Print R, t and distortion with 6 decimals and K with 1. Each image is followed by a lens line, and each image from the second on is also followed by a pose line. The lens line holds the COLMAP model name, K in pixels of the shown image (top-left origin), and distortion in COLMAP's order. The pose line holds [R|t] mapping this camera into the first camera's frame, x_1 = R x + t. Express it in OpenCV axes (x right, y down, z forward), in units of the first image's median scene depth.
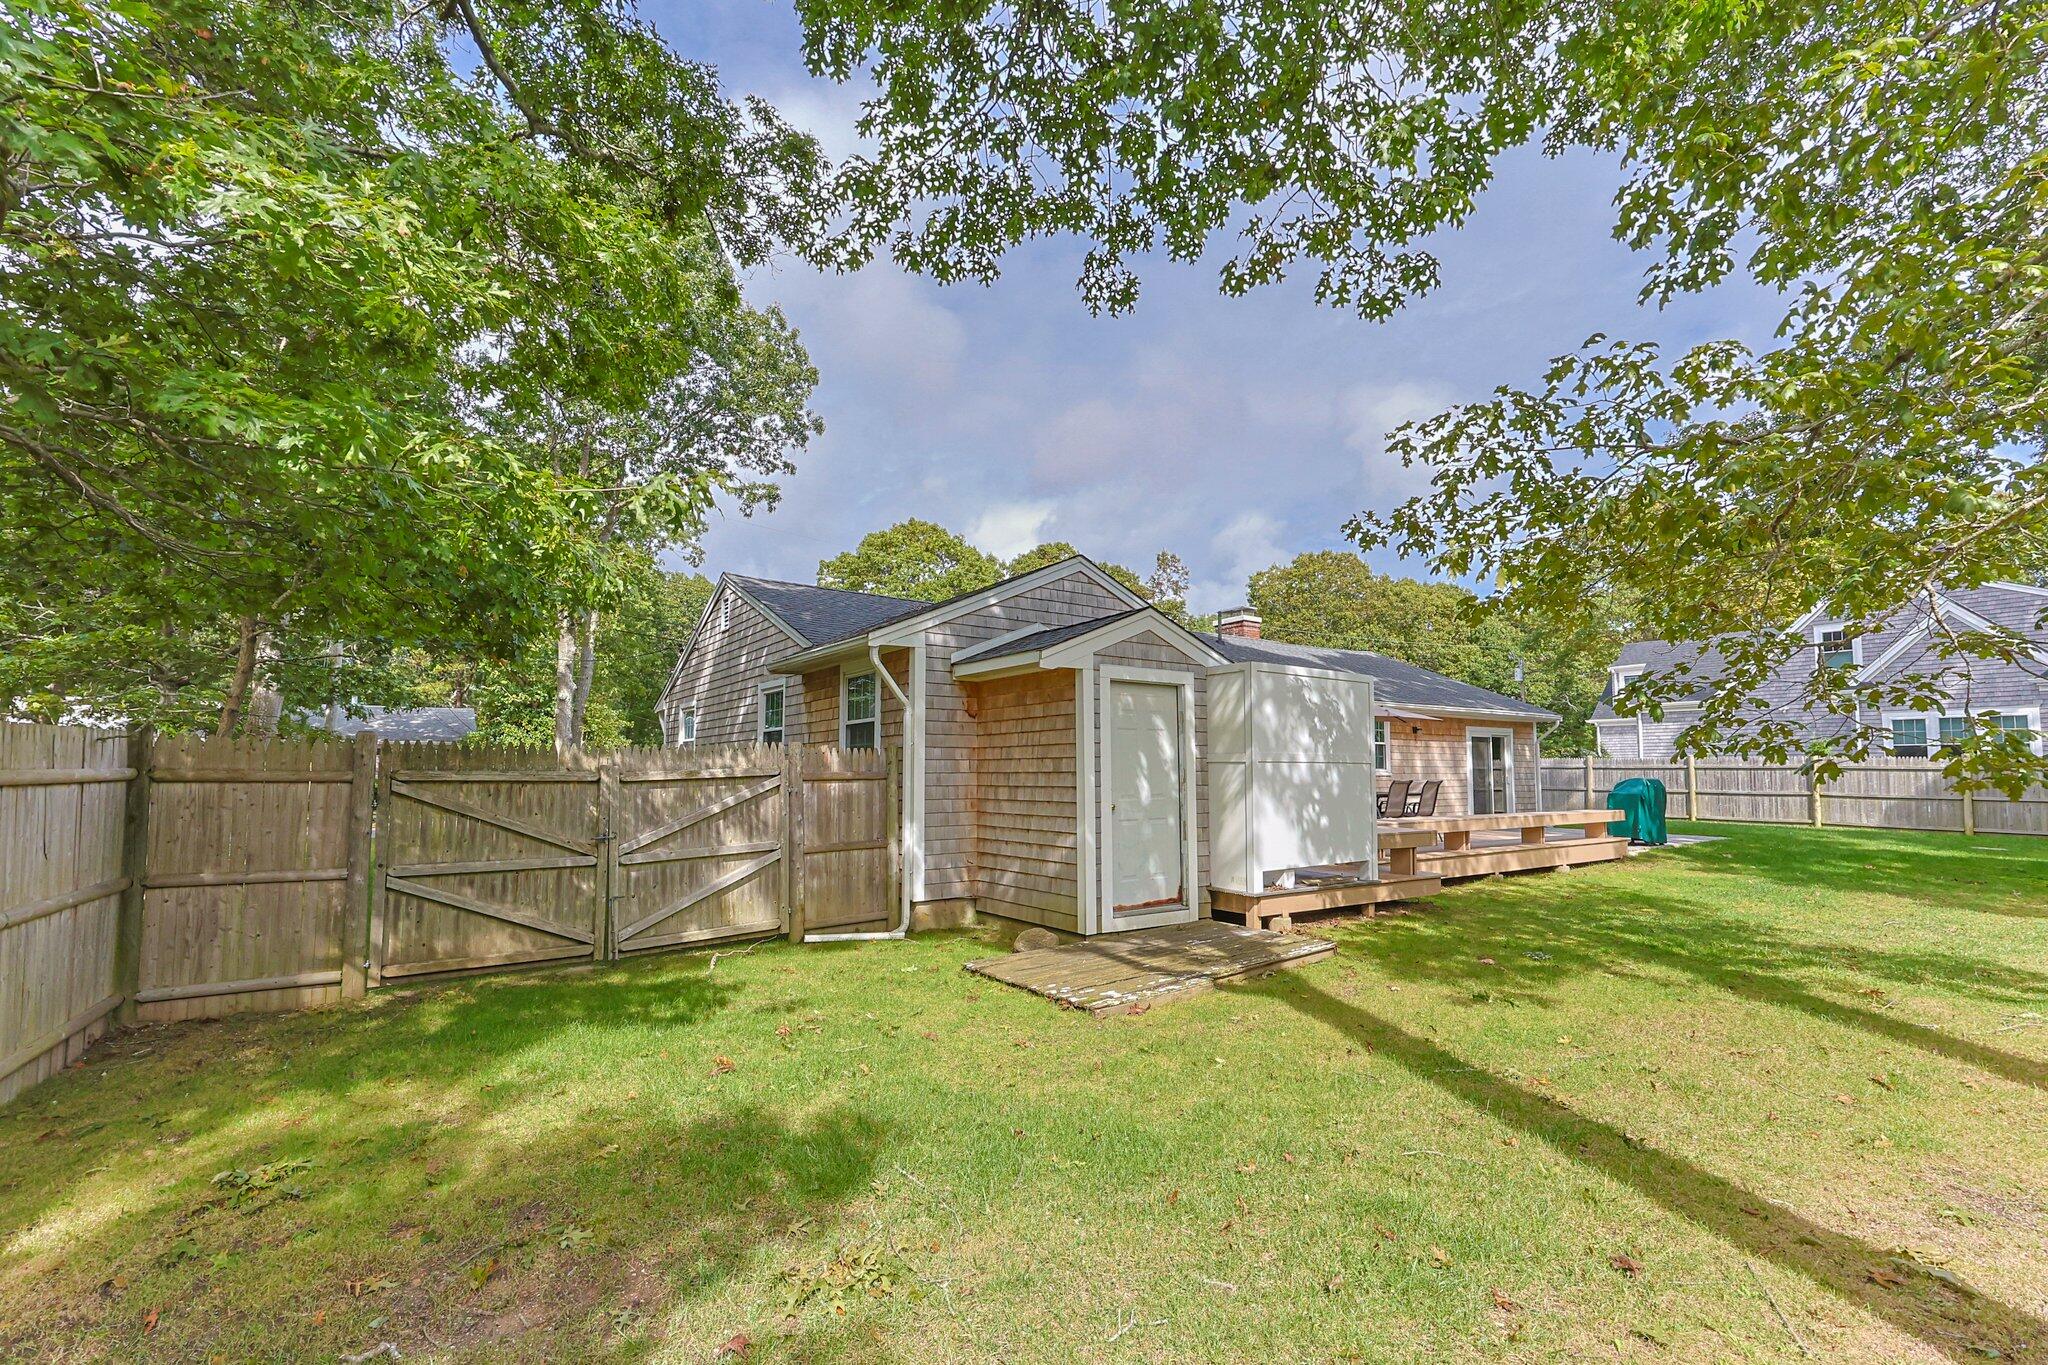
lens RADIAL K [[861.9, 0, 1024.0], [0, 861.9, 682.5], [0, 0, 1]] dist [0.019335, -0.000026]
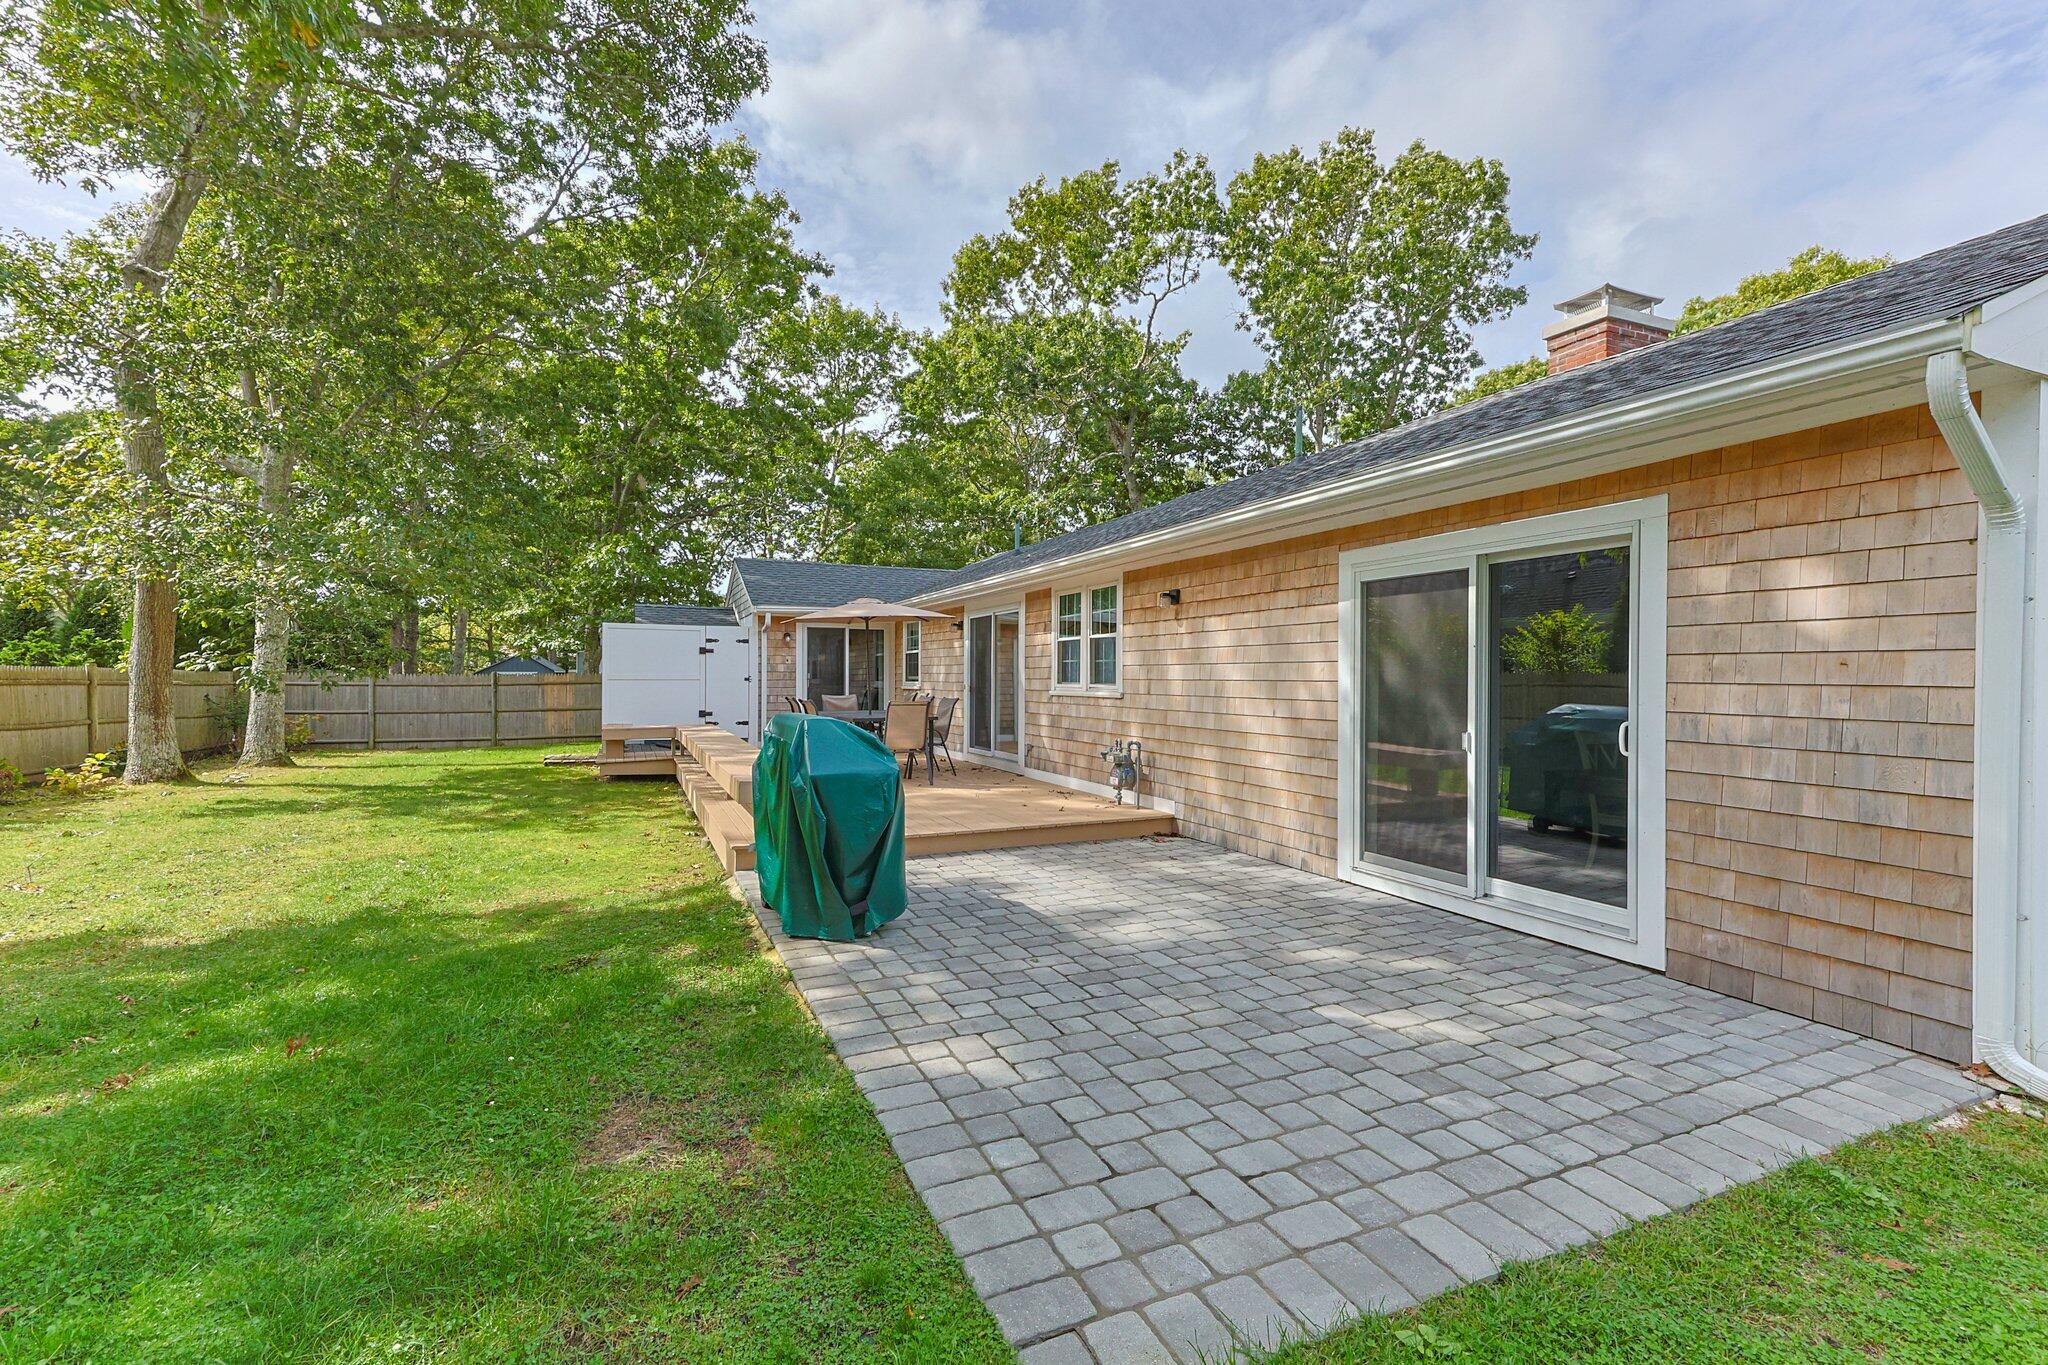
lens RADIAL K [[861.9, 0, 1024.0], [0, 861.9, 682.5], [0, 0, 1]] dist [0.019335, -0.000026]
pose [[-0.172505, 0.005797, -0.984992, 1.049284], [0.100070, 0.994912, -0.011671, 0.111961], [0.979912, -0.100582, -0.172208, 1.169271]]
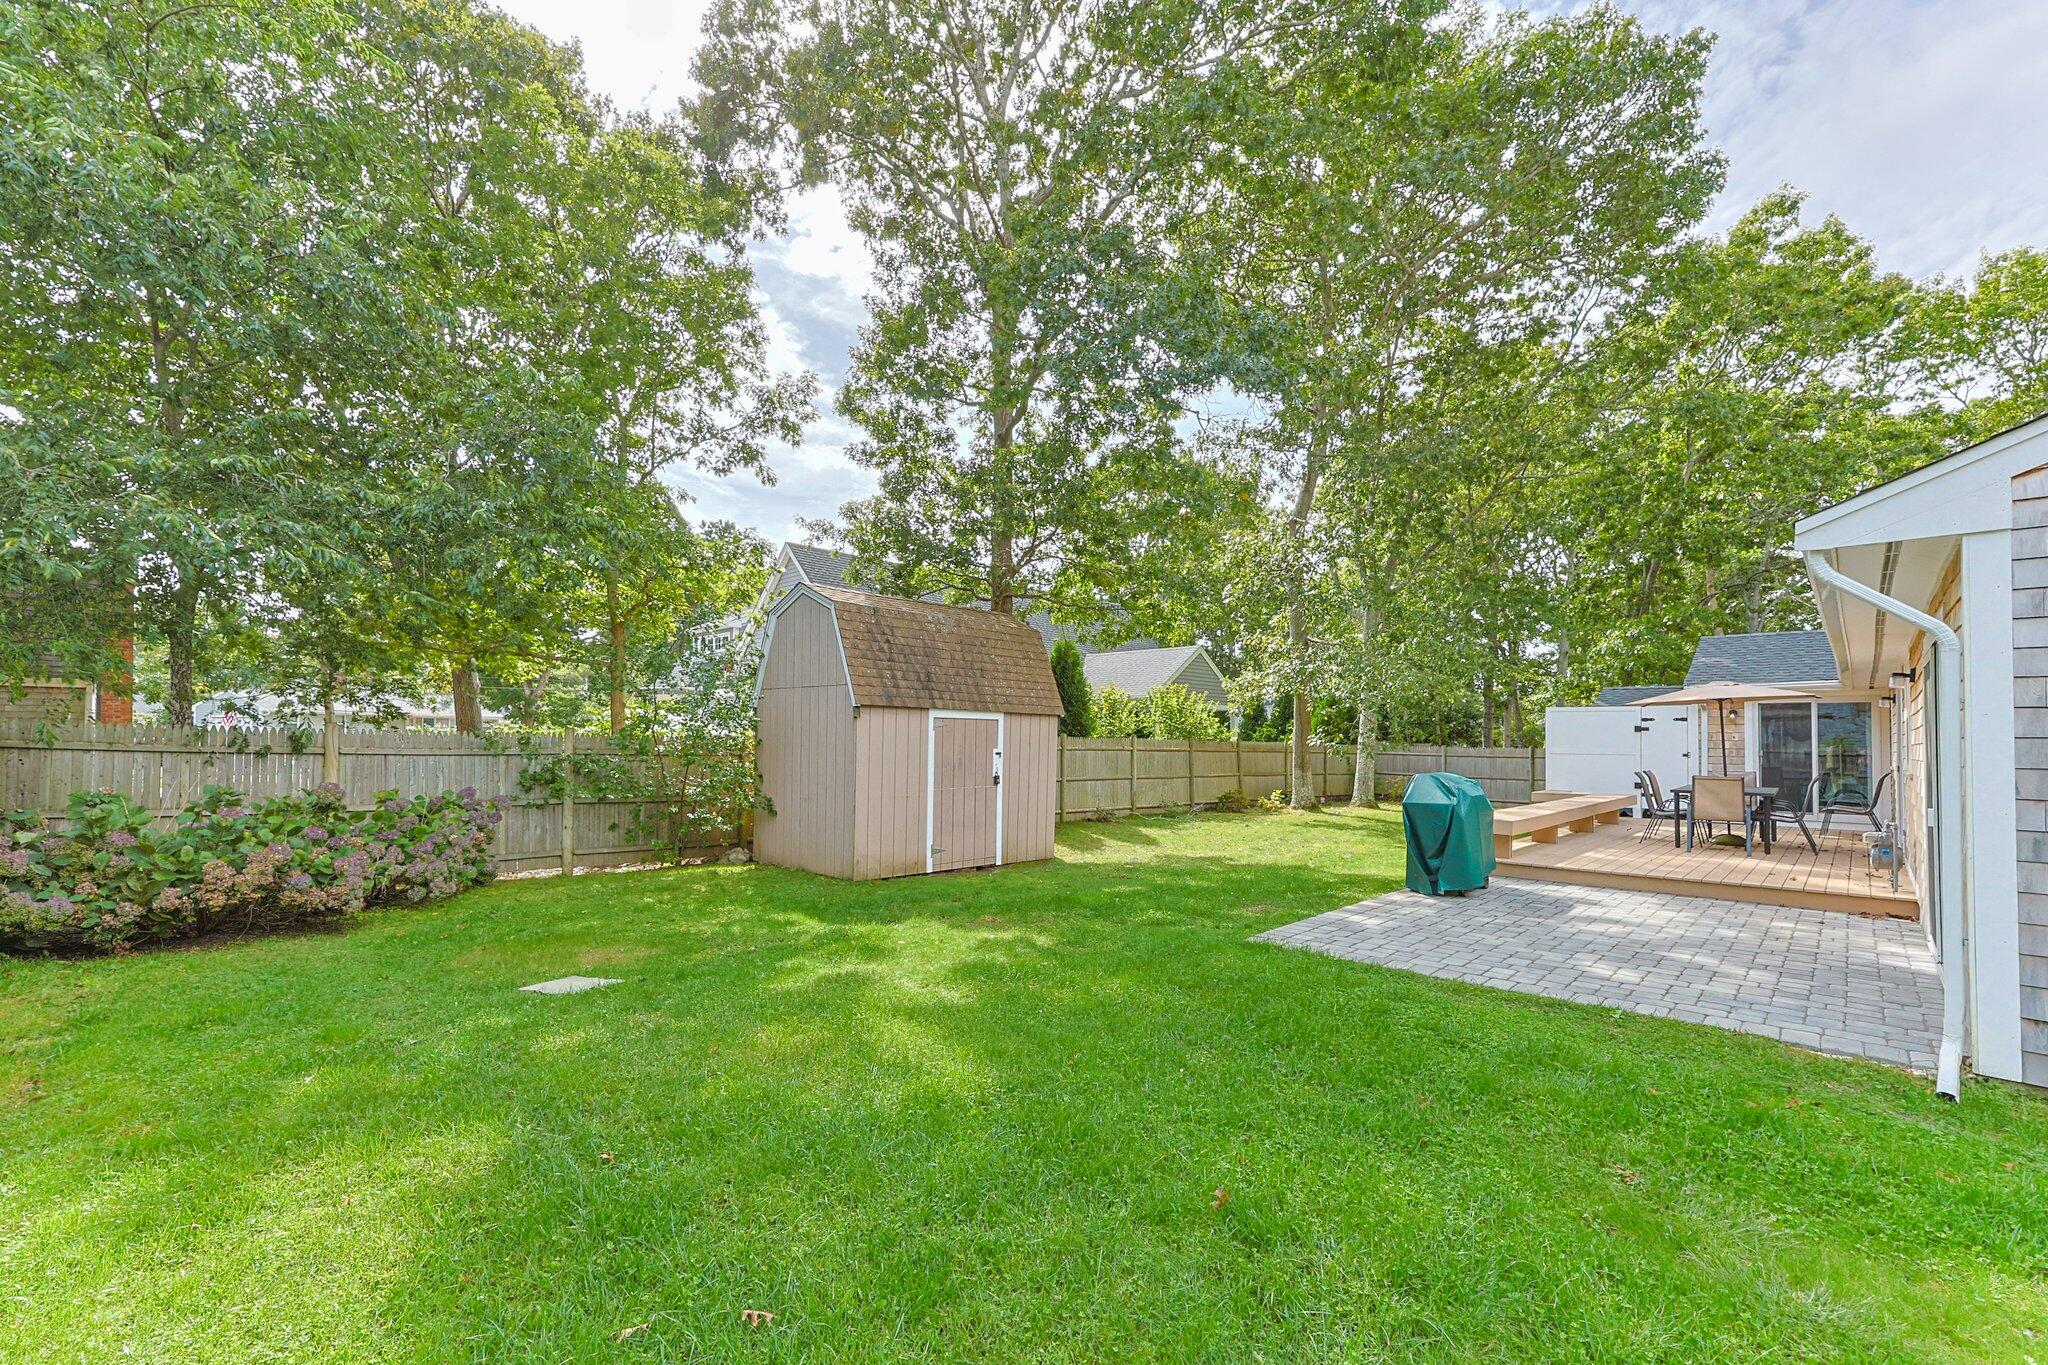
lens RADIAL K [[886.1, 0, 1028.9], [0, 886.1, 721.9], [0, 0, 1]] dist [0.024400, 0.000276]
pose [[-0.973661, -0.016817, -0.227381, 1.146281], [0.011968, 0.992132, -0.124625, 0.149011], [0.227687, -0.124064, -0.965798, 1.547848]]
